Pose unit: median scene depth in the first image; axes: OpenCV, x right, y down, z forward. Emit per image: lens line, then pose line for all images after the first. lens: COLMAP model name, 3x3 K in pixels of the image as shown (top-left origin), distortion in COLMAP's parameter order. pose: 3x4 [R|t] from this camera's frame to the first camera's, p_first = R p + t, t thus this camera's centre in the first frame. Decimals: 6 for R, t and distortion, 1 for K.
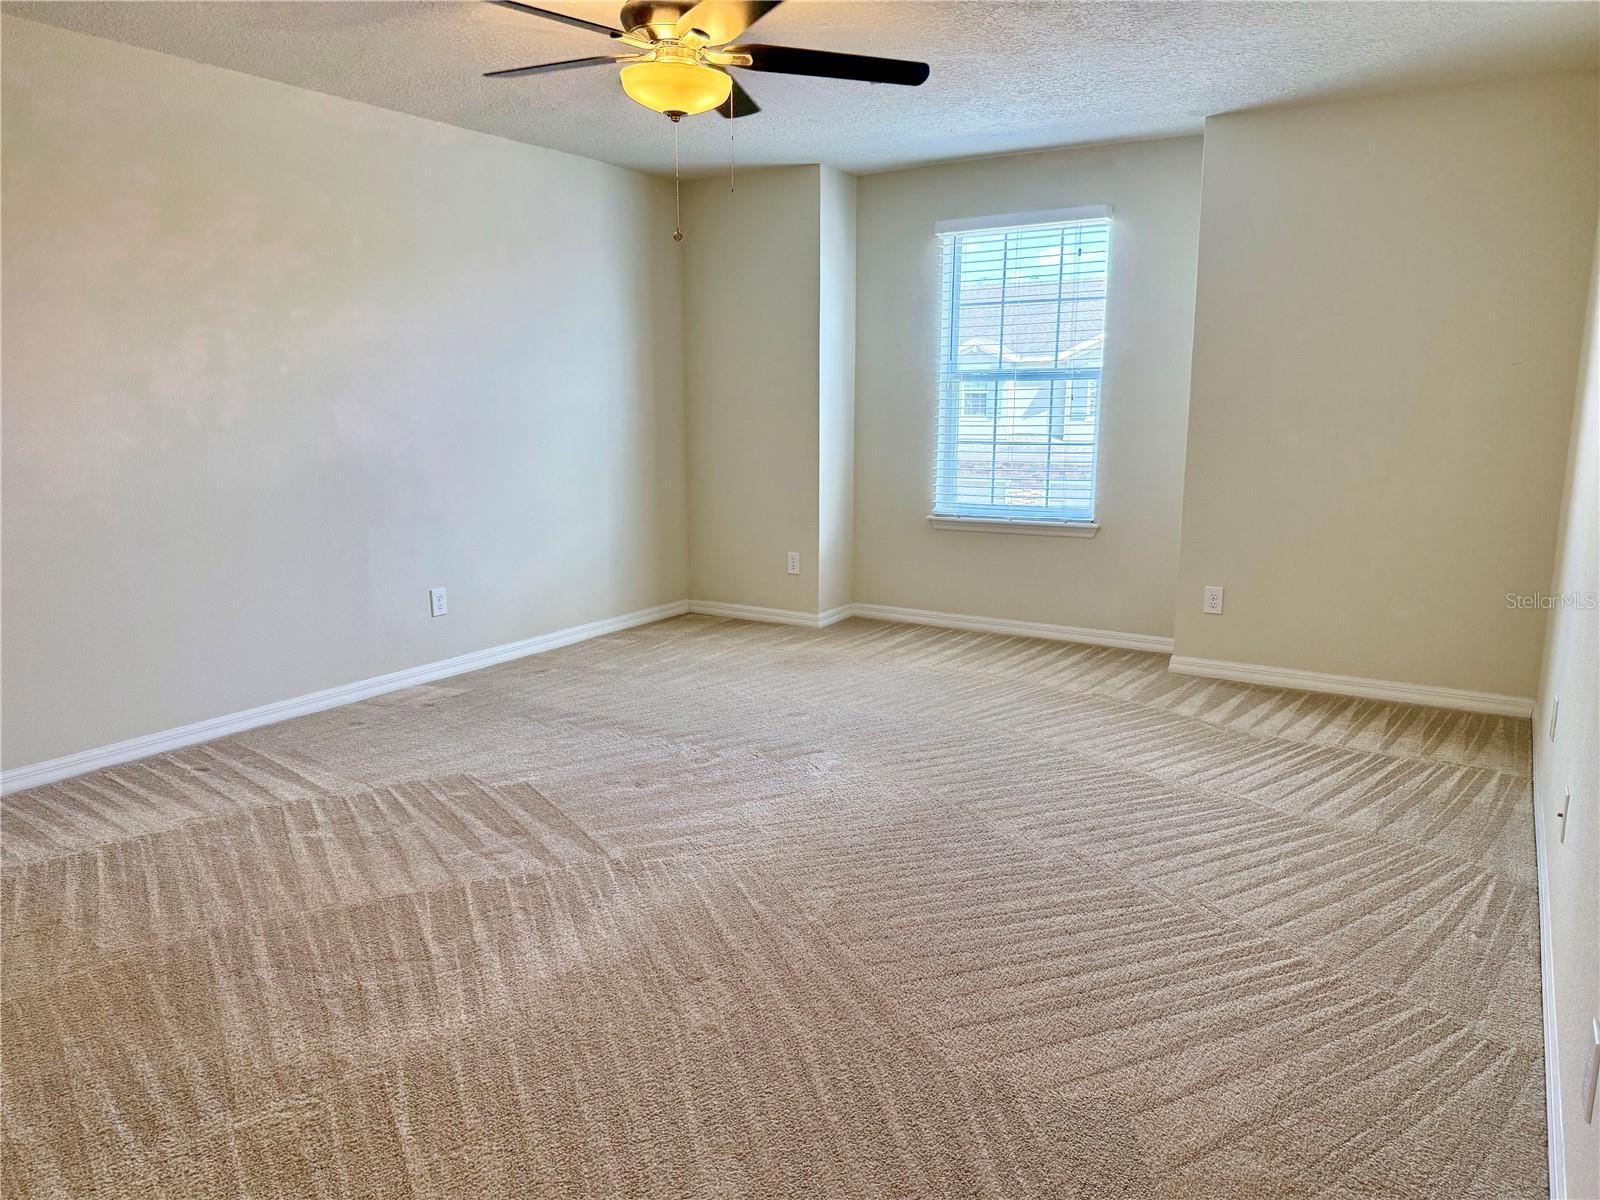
lens RADIAL K [[1098.3, 0, 800.0], [0, 1098.3, 600.0], [0, 0, 1]] dist [0.111863, -0.146346]
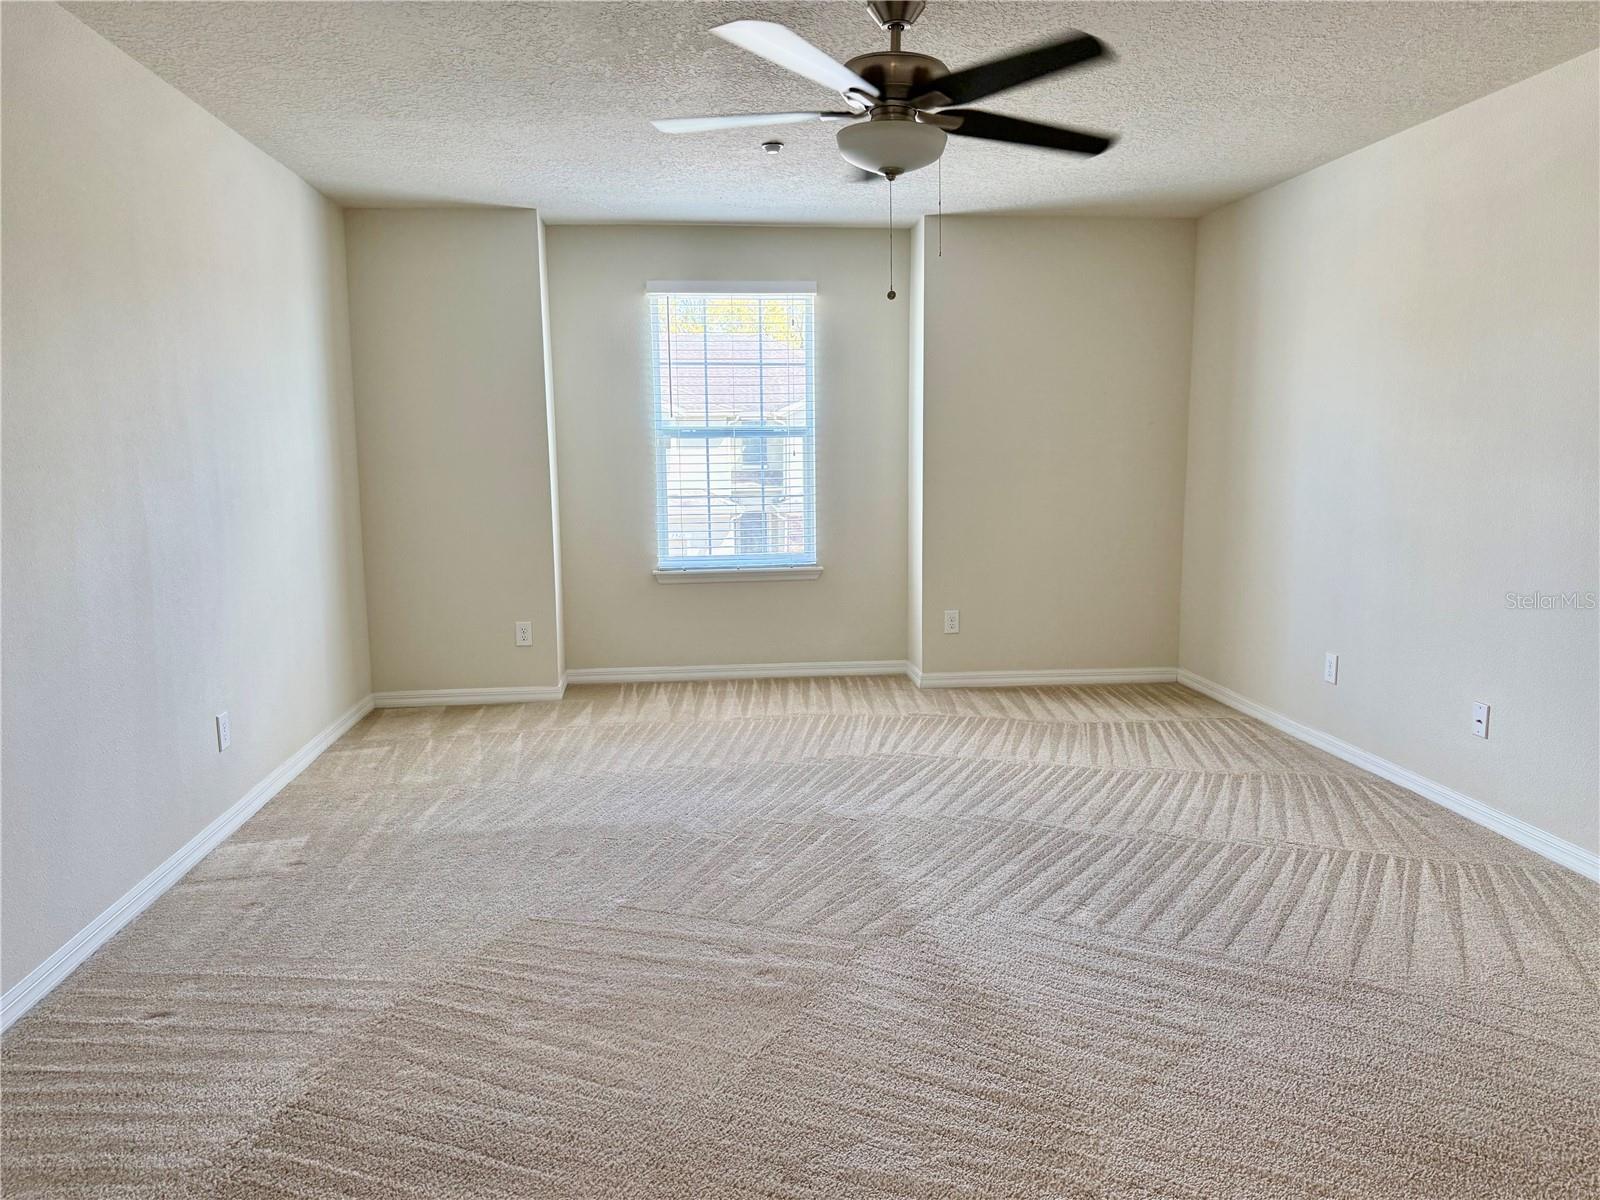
lens RADIAL K [[1098.3, 0, 800.0], [0, 1098.3, 600.0], [0, 0, 1]] dist [0.111863, -0.146346]
pose [[0.787231, -0.090565, 0.609972, -0.502199], [0.117106, 0.993113, -0.003685, -0.040530], [-0.605437, 0.074332, 0.792414, 0.171630]]
